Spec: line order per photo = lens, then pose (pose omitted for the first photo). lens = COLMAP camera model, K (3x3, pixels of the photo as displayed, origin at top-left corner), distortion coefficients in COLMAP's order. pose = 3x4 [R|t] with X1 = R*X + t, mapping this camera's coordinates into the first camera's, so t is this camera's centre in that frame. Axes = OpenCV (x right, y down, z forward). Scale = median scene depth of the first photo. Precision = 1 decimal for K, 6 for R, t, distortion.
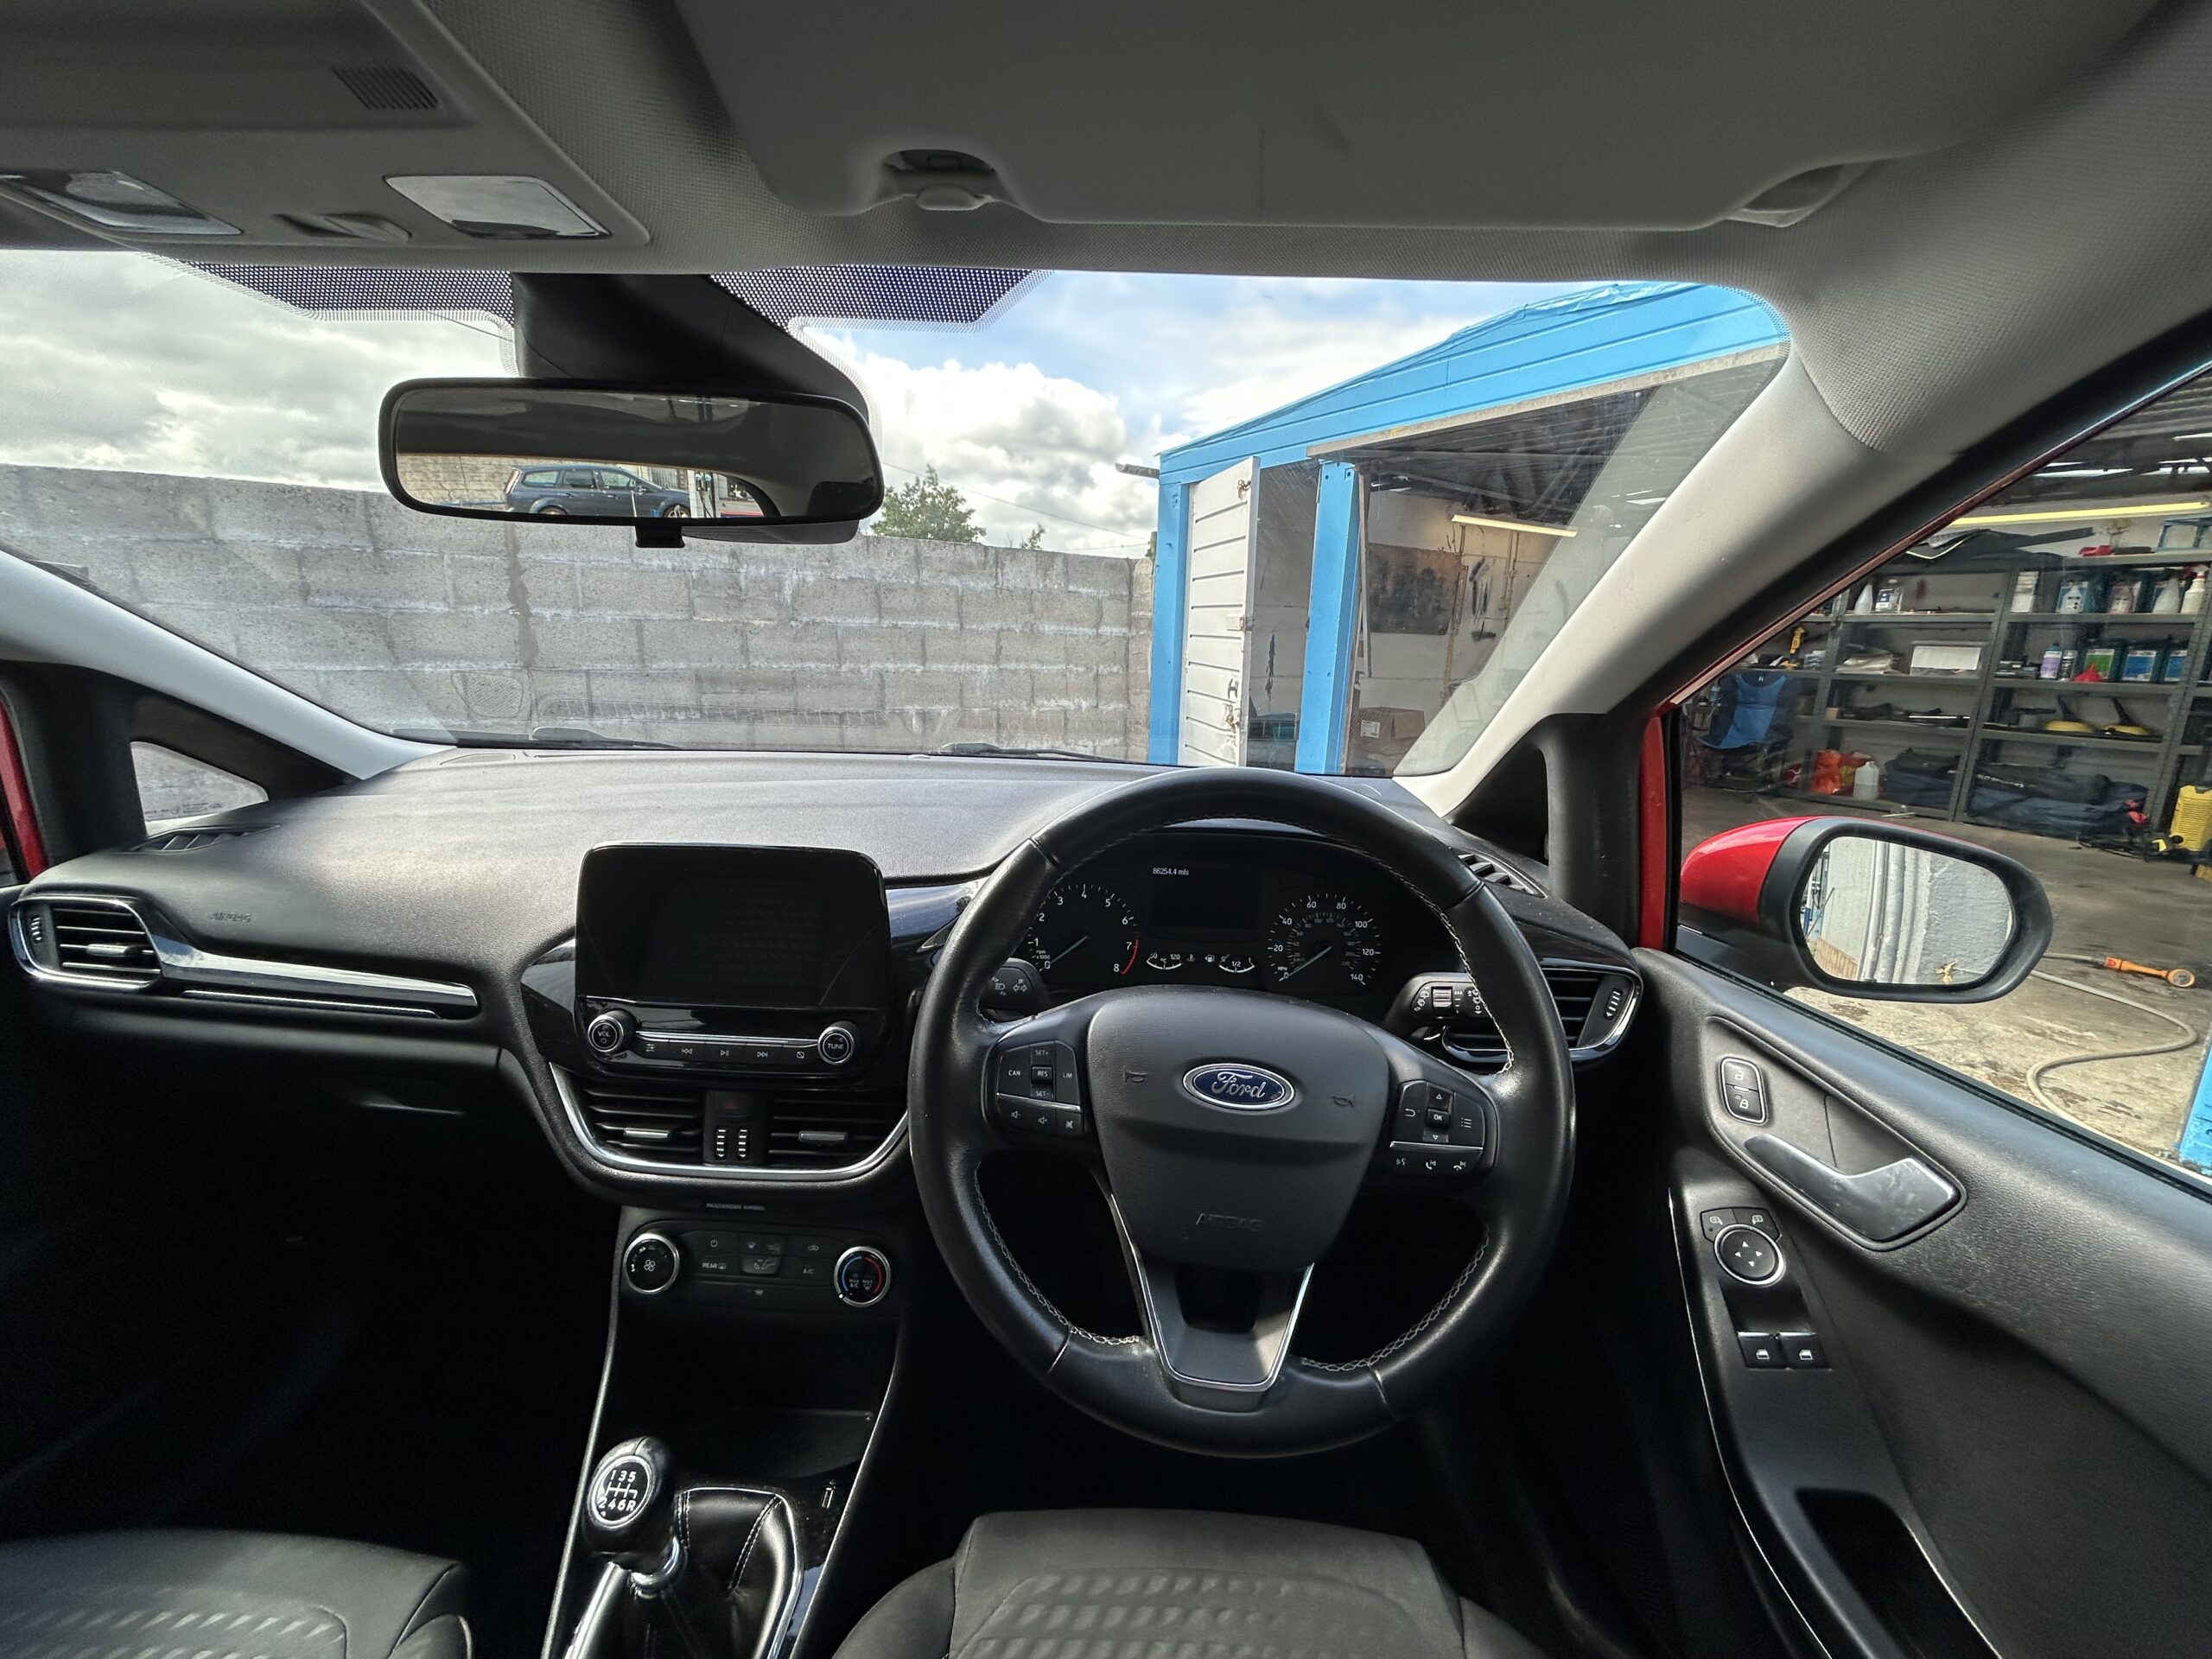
lens RADIAL K [[902.3, 0, 1103.9], [0, 902.3, 824.2], [0, 0, 1]] dist [0.001771, -0.000868]
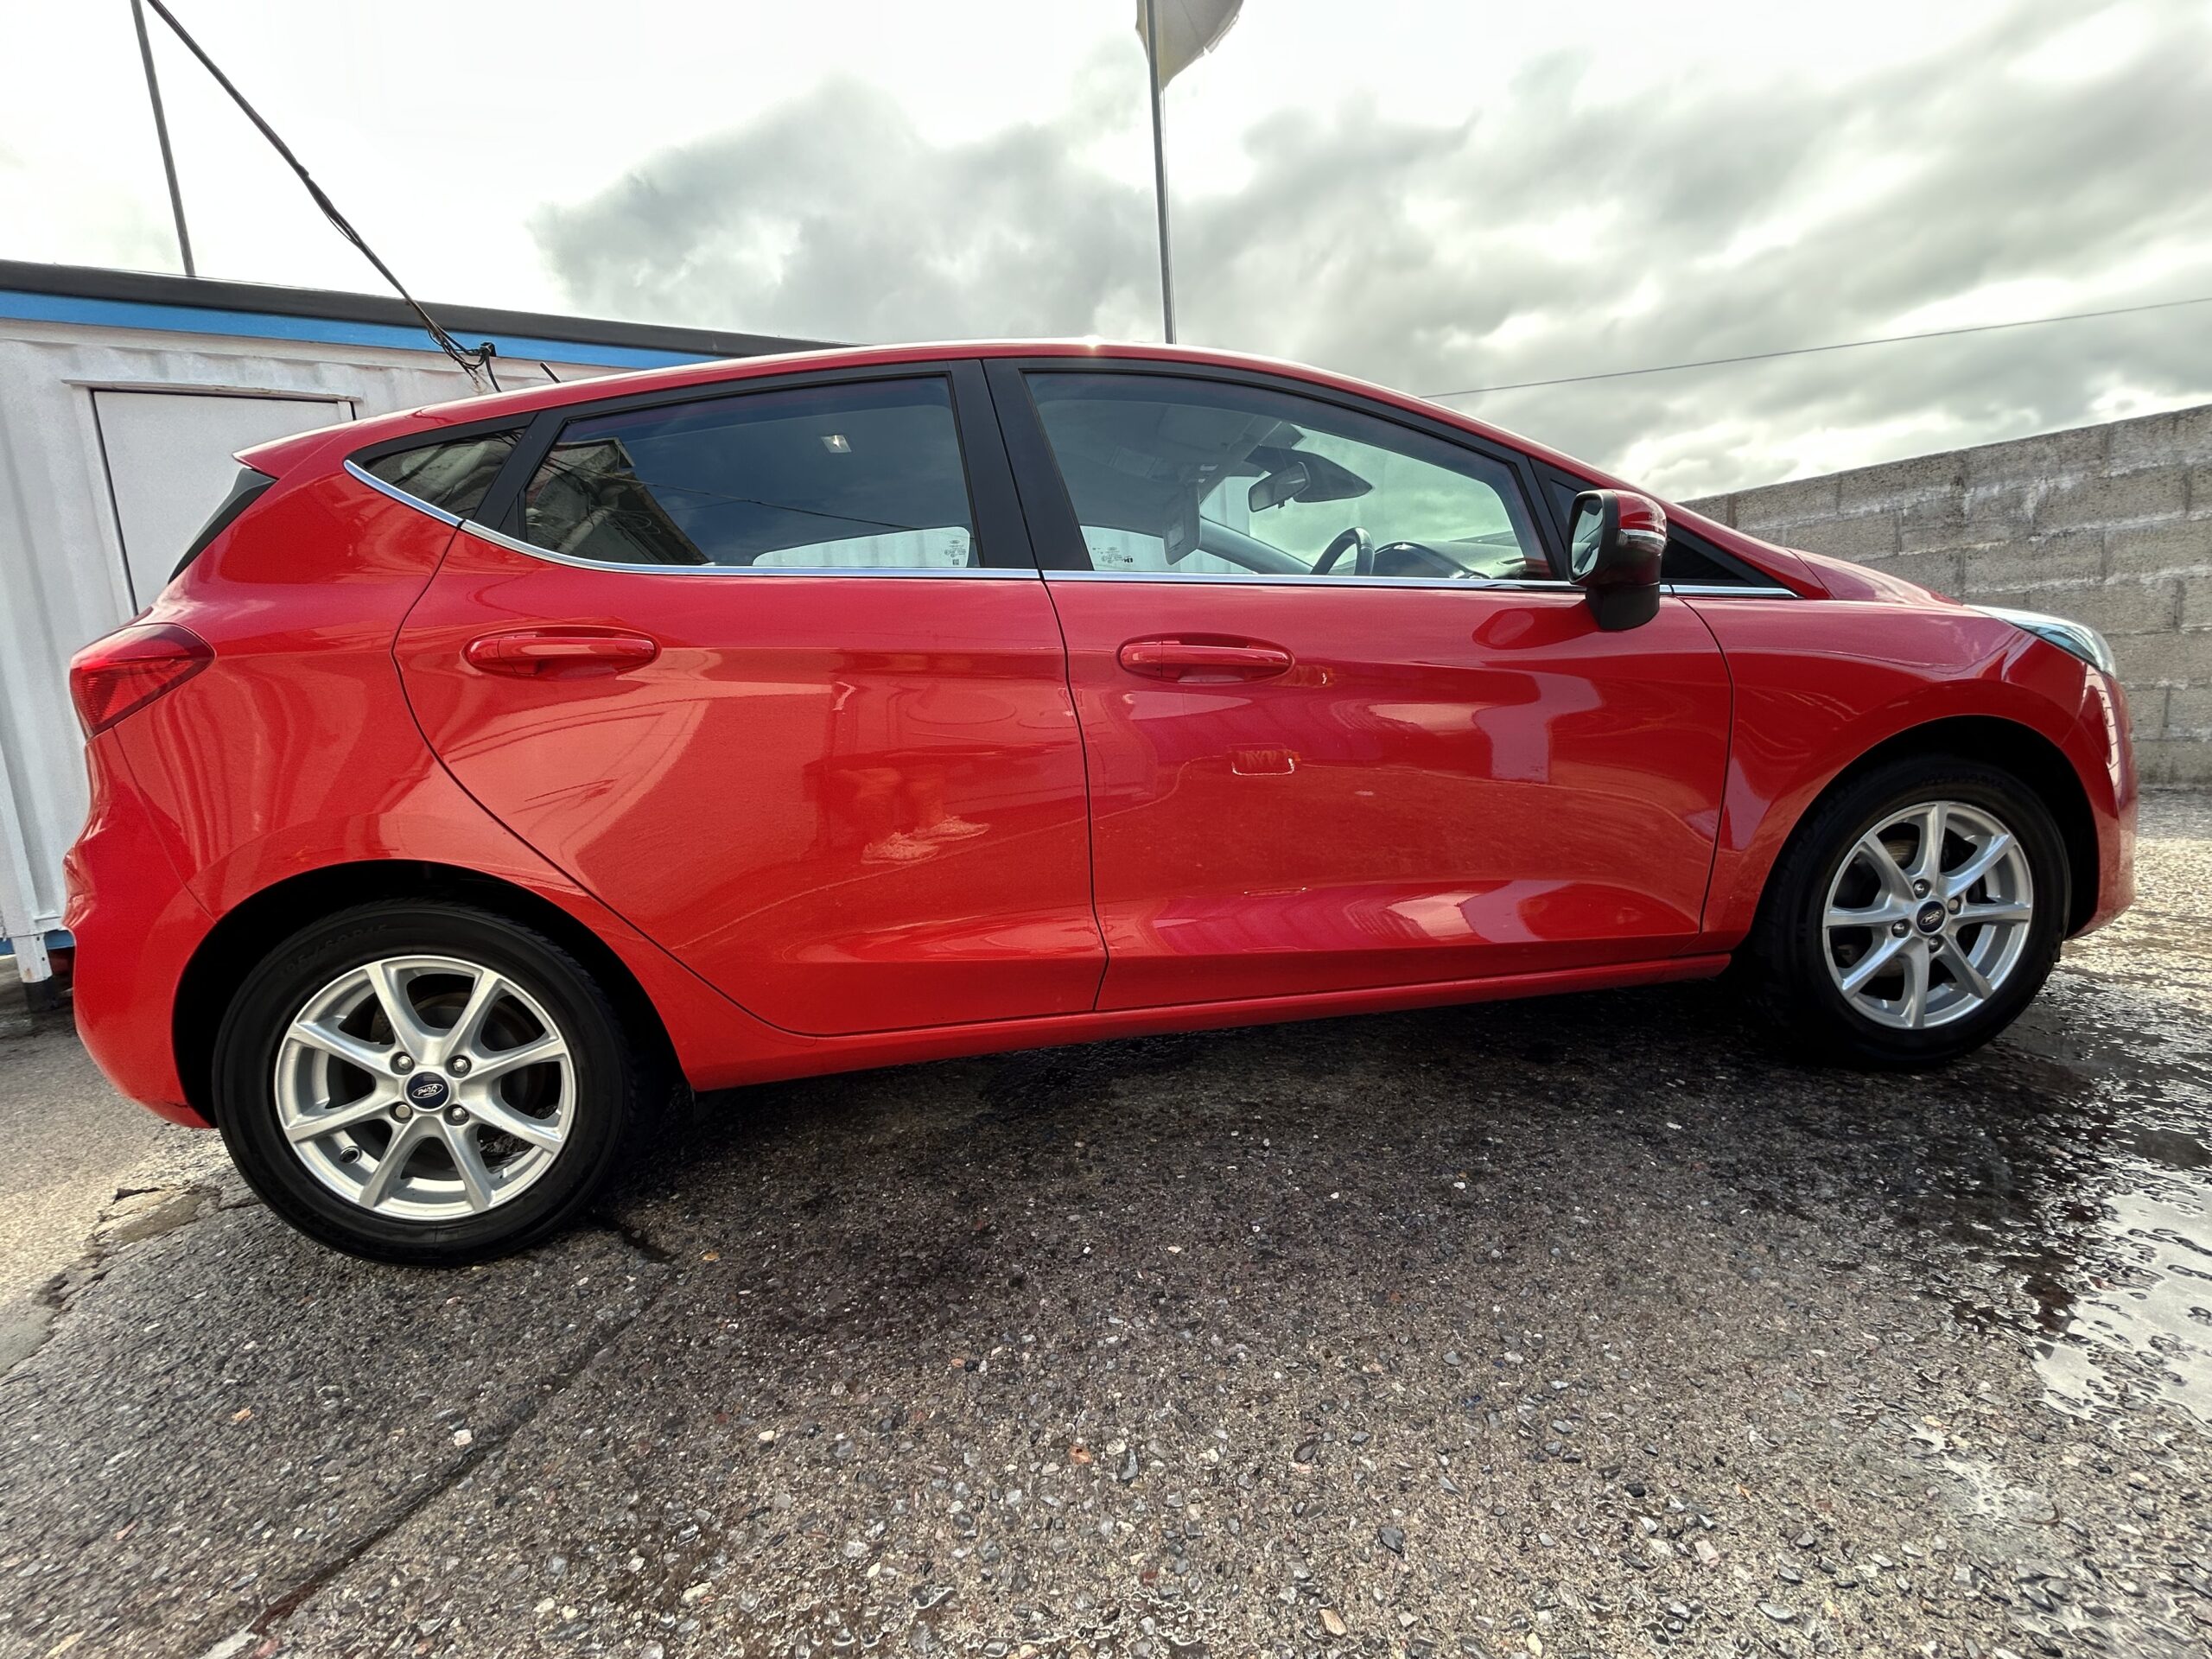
lens RADIAL K [[902.3, 0, 1112.4], [0, 902.3, 822.6], [0, 0, 1]] dist [0.001771, -0.000868]
pose [[0.165496, 0.094358, -0.981686, 0.450601], [-0.124574, 0.989439, 0.074103, 0.115161], [0.978311, 0.110029, 0.175502, -0.038641]]
